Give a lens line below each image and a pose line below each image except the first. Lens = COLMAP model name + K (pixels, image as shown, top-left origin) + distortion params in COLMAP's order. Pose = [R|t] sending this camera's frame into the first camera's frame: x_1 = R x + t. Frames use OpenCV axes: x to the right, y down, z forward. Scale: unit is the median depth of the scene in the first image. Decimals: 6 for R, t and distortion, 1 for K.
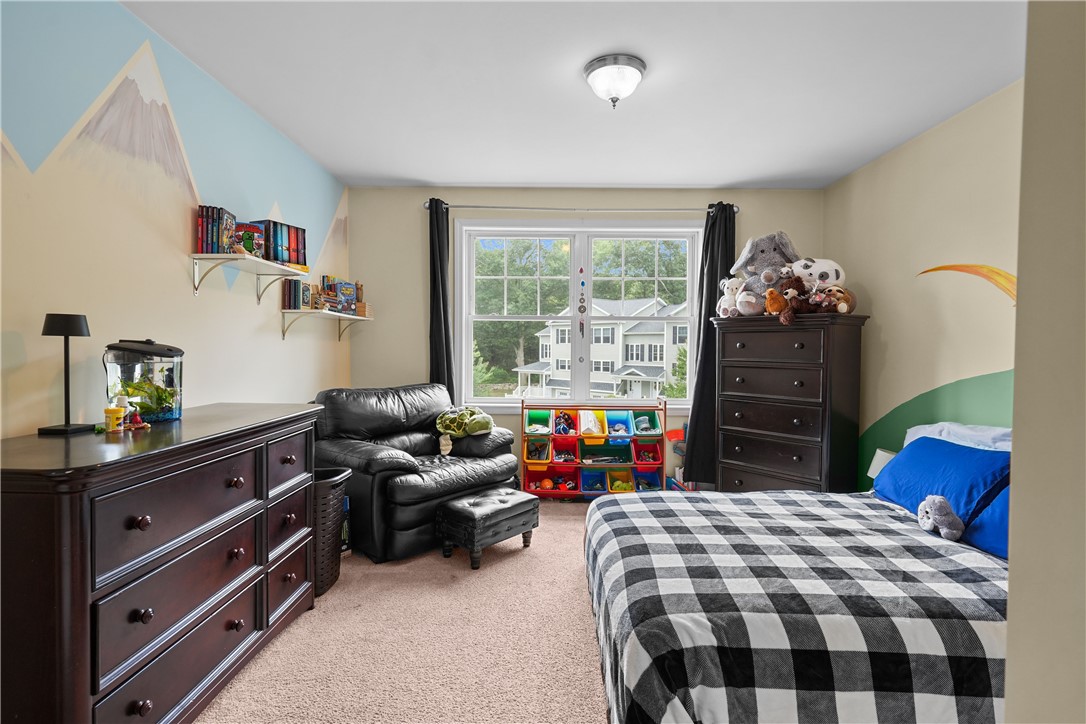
lens RADIAL K [[523.7, 0, 544.5], [0, 523.7, 356.7], [0, 0, 1]] dist [-0.008331, 0.006360]
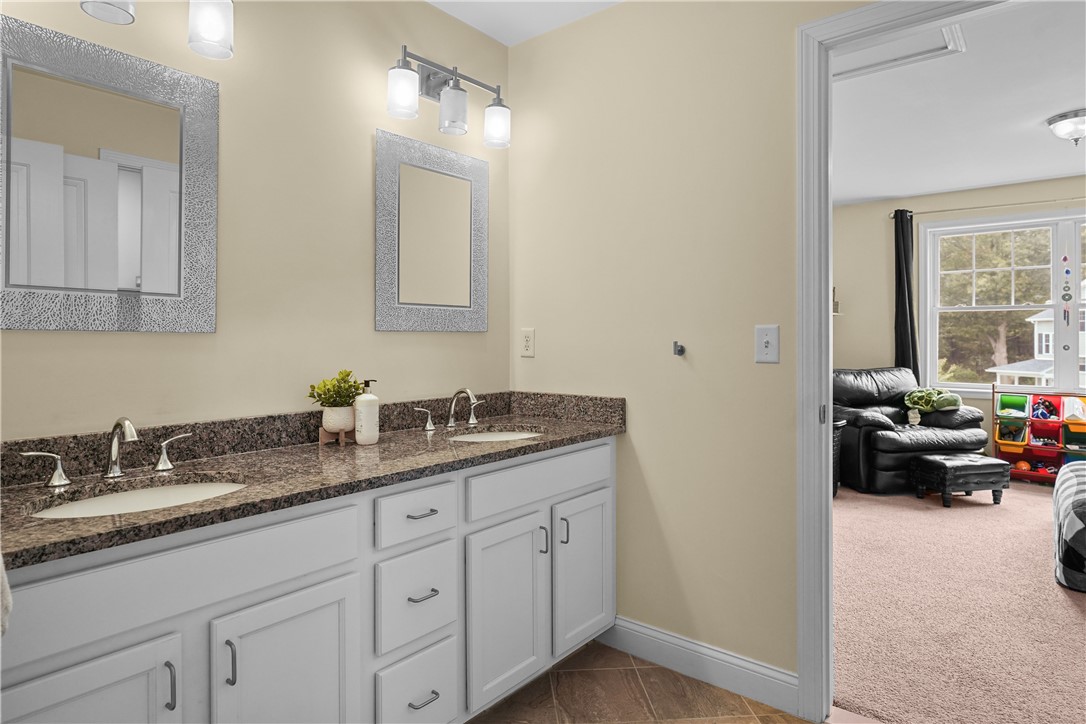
lens RADIAL K [[621.6, 0, 548.8], [0, 621.6, 339.4], [0, 0, 1]] dist [0.004656, 0.003125]
pose [[0.781894, -0.006715, -0.623376, 0.047311], [-0.005089, 0.999840, -0.017152, 0.017534], [0.623391, 0.016584, 0.781734, -0.632951]]
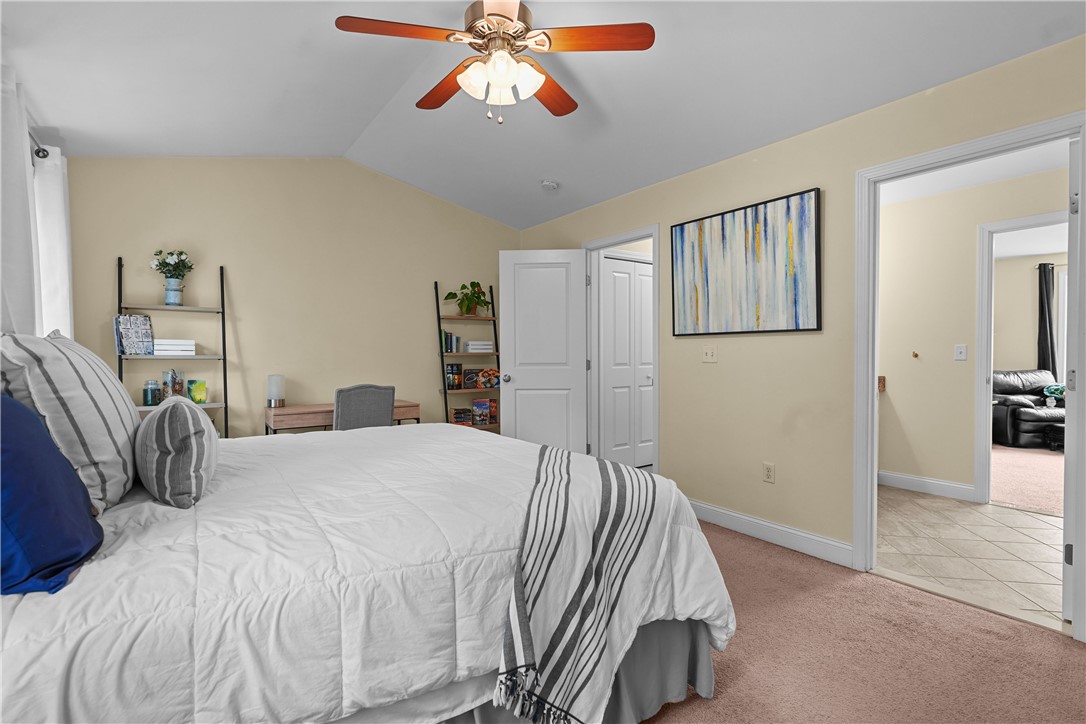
lens RADIAL K [[523.7, 0, 538.1], [0, 523.7, 359.5], [0, 0, 1]] dist [-0.008331, 0.006360]
pose [[0.584095, 0.006446, -0.811660, 0.241478], [-0.010555, 0.999944, 0.000345, 0.035571], [0.811617, 0.008366, 0.584130, -1.499195]]
